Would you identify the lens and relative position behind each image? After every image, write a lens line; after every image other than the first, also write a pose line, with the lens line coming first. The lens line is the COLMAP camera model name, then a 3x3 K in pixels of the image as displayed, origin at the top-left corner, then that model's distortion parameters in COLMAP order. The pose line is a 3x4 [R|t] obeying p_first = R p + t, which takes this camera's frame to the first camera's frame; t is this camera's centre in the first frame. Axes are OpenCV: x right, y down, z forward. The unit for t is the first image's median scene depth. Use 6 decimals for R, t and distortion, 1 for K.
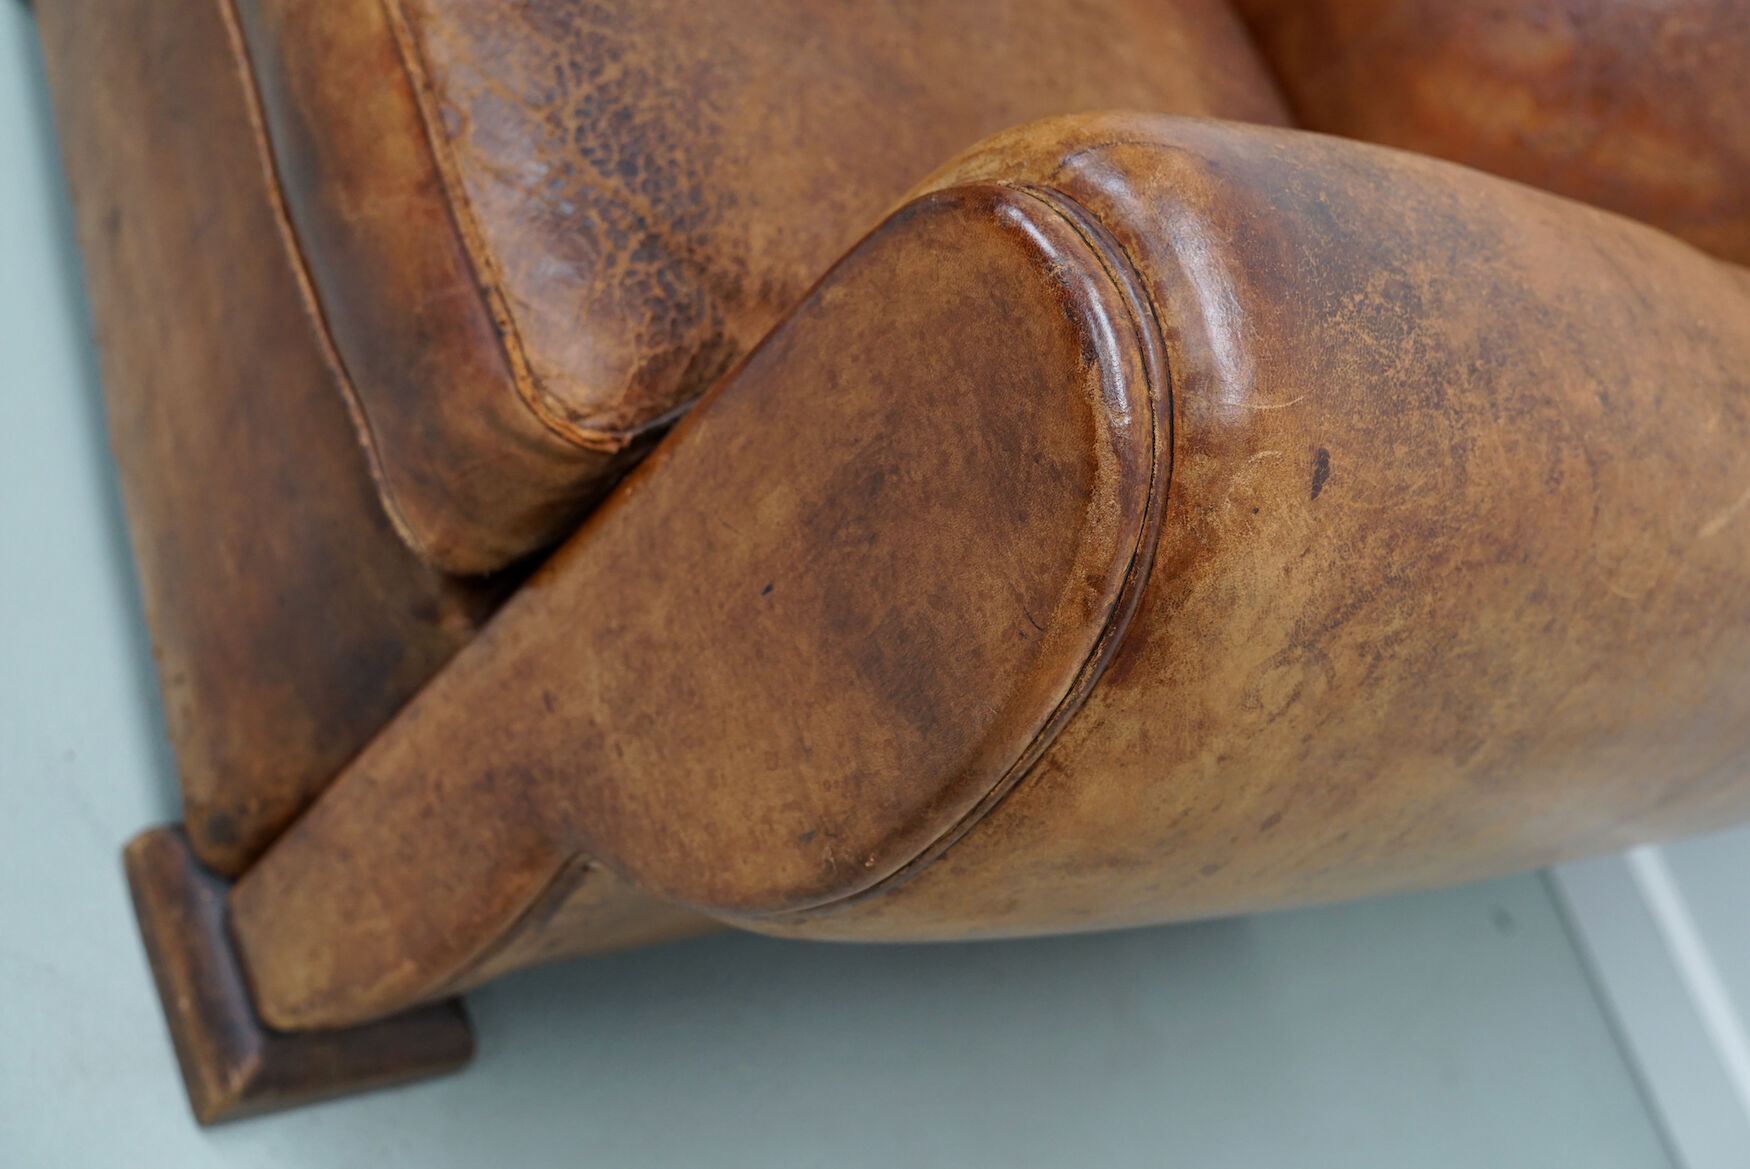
lens RADIAL K [[2275.5, 0, 897.4], [0, 2275.5, 582.9], [0, 0, 1]] dist [-0.177652, 0.526514]
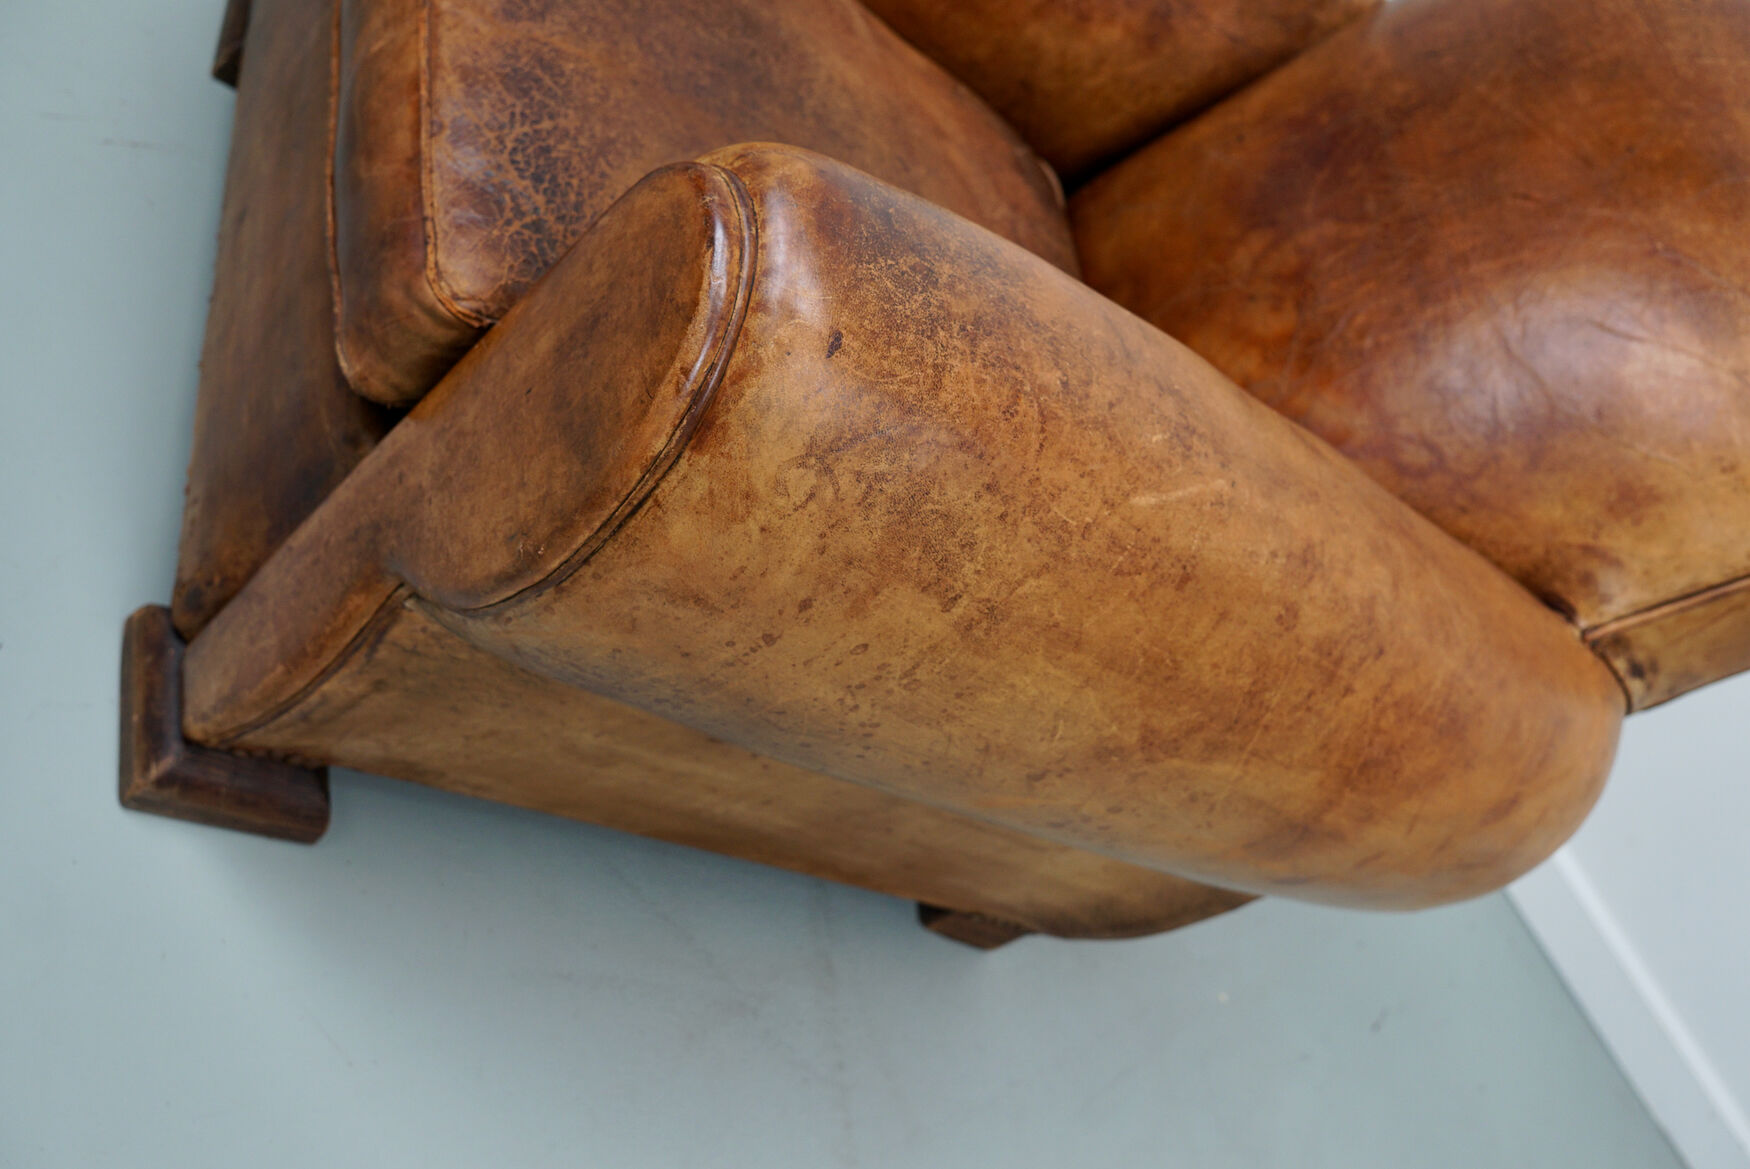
lens RADIAL K [[2266.4, 0, 872.6], [0, 2266.4, 612.2], [0, 0, 1]] dist [-0.153868, 0.352590]
pose [[0.974288, 0.203517, -0.096661, 0.353639], [-0.218182, 0.959272, -0.179425, 0.371597], [0.056208, 0.195901, 0.979011, -0.515072]]
